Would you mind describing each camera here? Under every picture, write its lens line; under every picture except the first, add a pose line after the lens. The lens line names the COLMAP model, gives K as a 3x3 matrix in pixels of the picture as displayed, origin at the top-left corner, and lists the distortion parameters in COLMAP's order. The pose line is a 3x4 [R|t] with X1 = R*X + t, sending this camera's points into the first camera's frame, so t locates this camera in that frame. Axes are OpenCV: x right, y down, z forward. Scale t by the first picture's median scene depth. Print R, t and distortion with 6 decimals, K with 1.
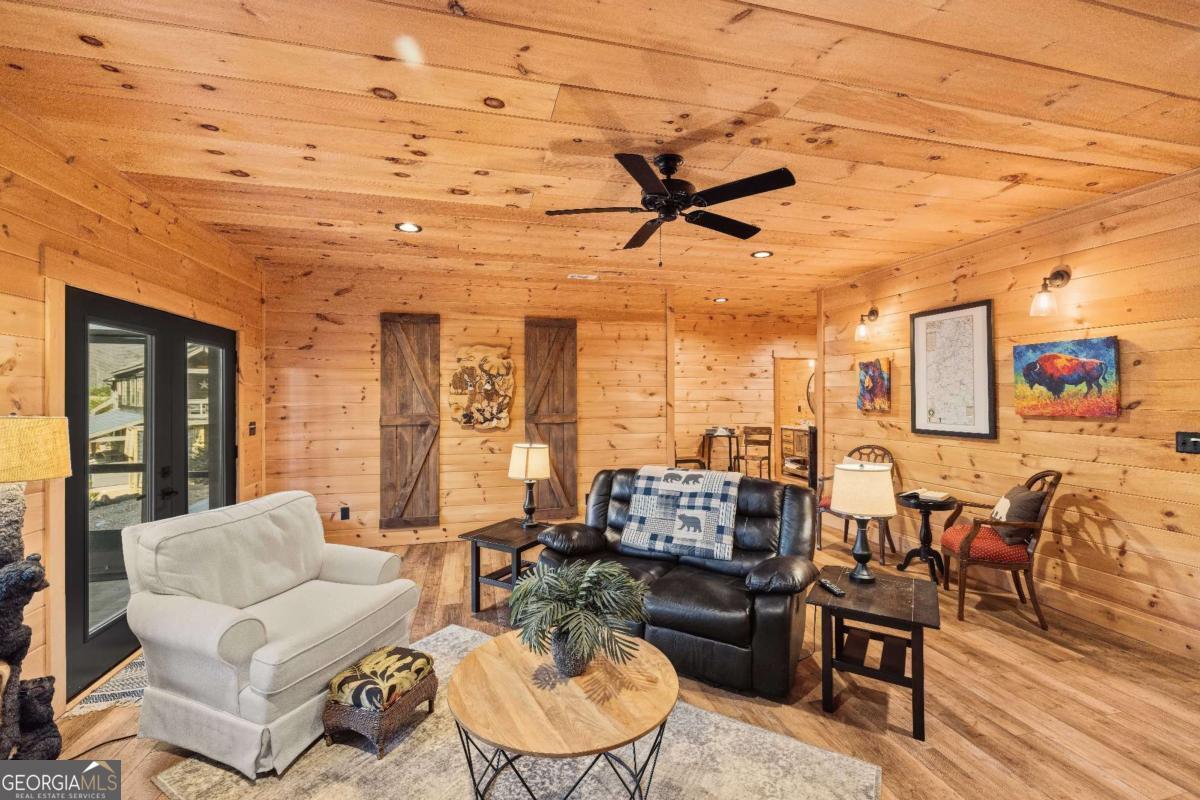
lens RADIAL K [[511.6, 0, 603.3], [0, 511.6, 394.5], [0, 0, 1]] dist [0.000958, 0.000015]
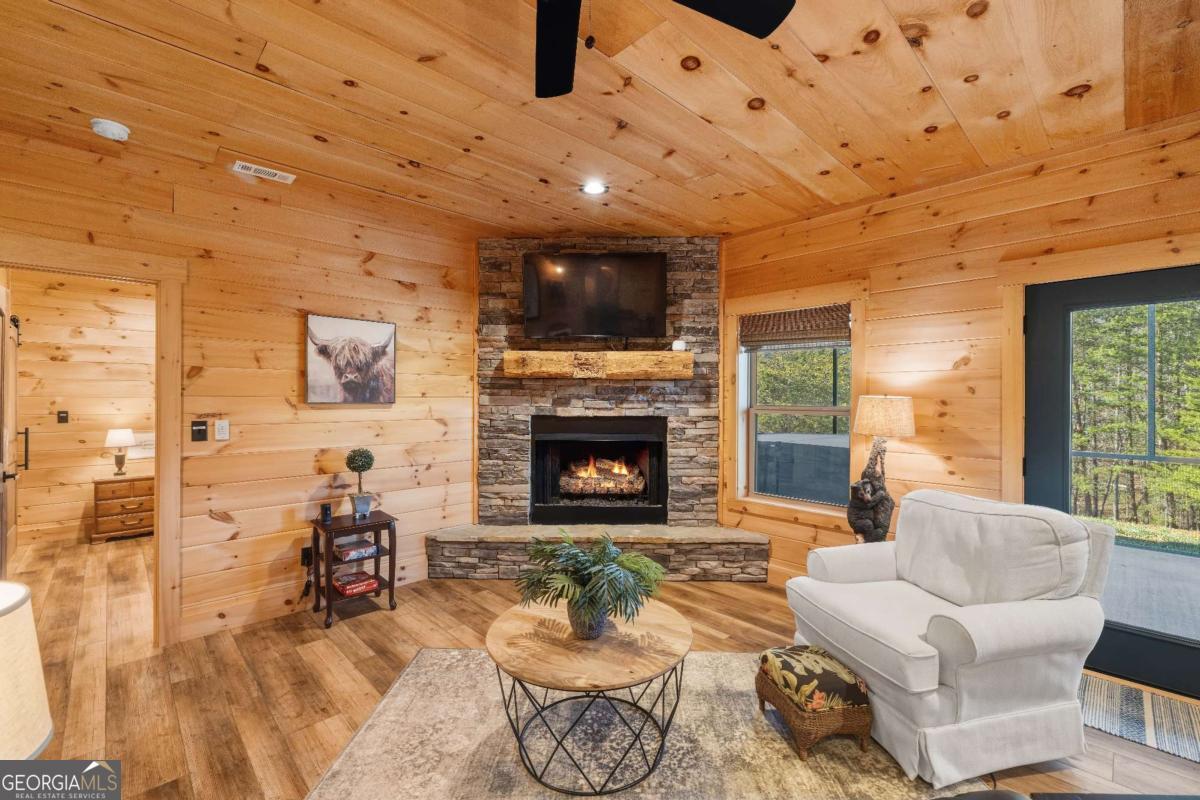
lens RADIAL K [[511.6, 0, 598.5], [0, 511.6, 399.6], [0, 0, 1]] dist [0.000958, 0.000015]
pose [[-0.872581, 0.004892, -0.488445, 0.346833], [0.003737, 0.999987, 0.003340, 0.034031], [0.488455, 0.001089, -0.872588, 1.529602]]
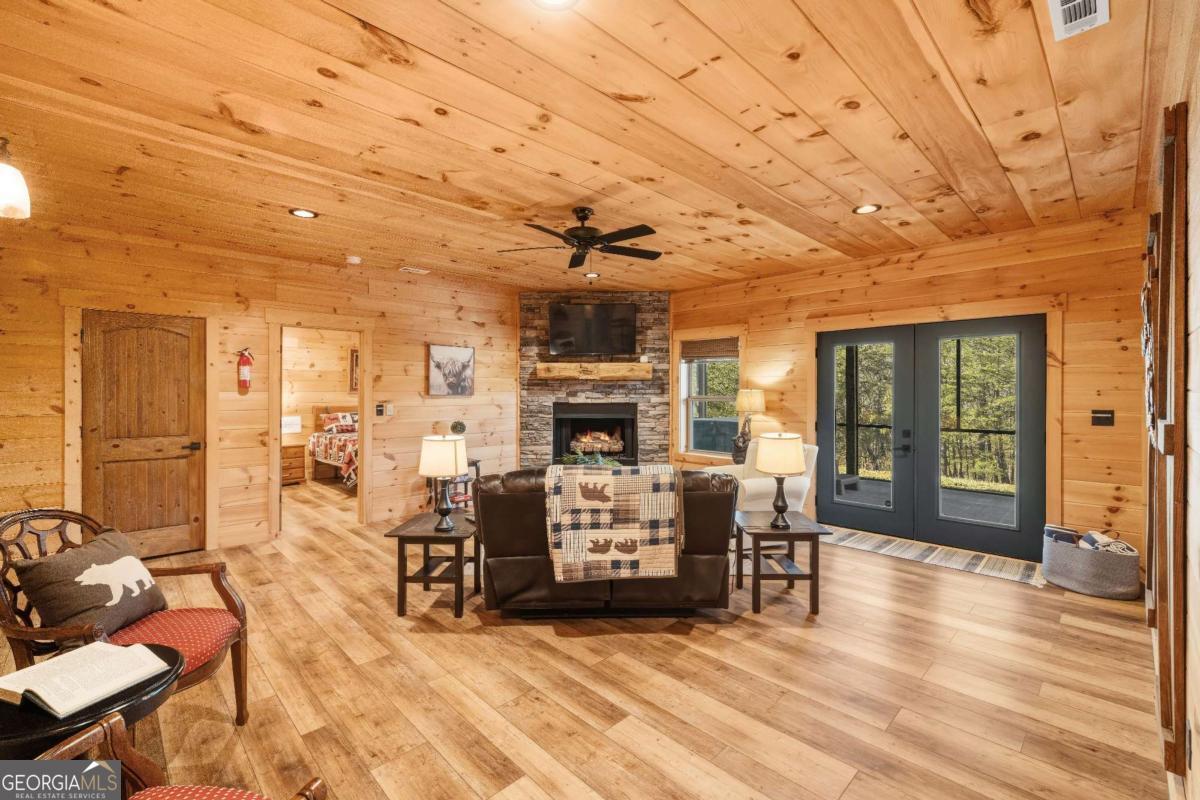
lens RADIAL K [[511.6, 0, 601.2], [0, 511.6, 393.1], [0, 0, 1]] dist [0.000958, 0.000015]
pose [[-0.867191, 0.007563, -0.497918, 0.855579], [0.007032, 0.999971, 0.002940, 0.034461], [0.497925, -0.000952, -0.867219, 2.447430]]
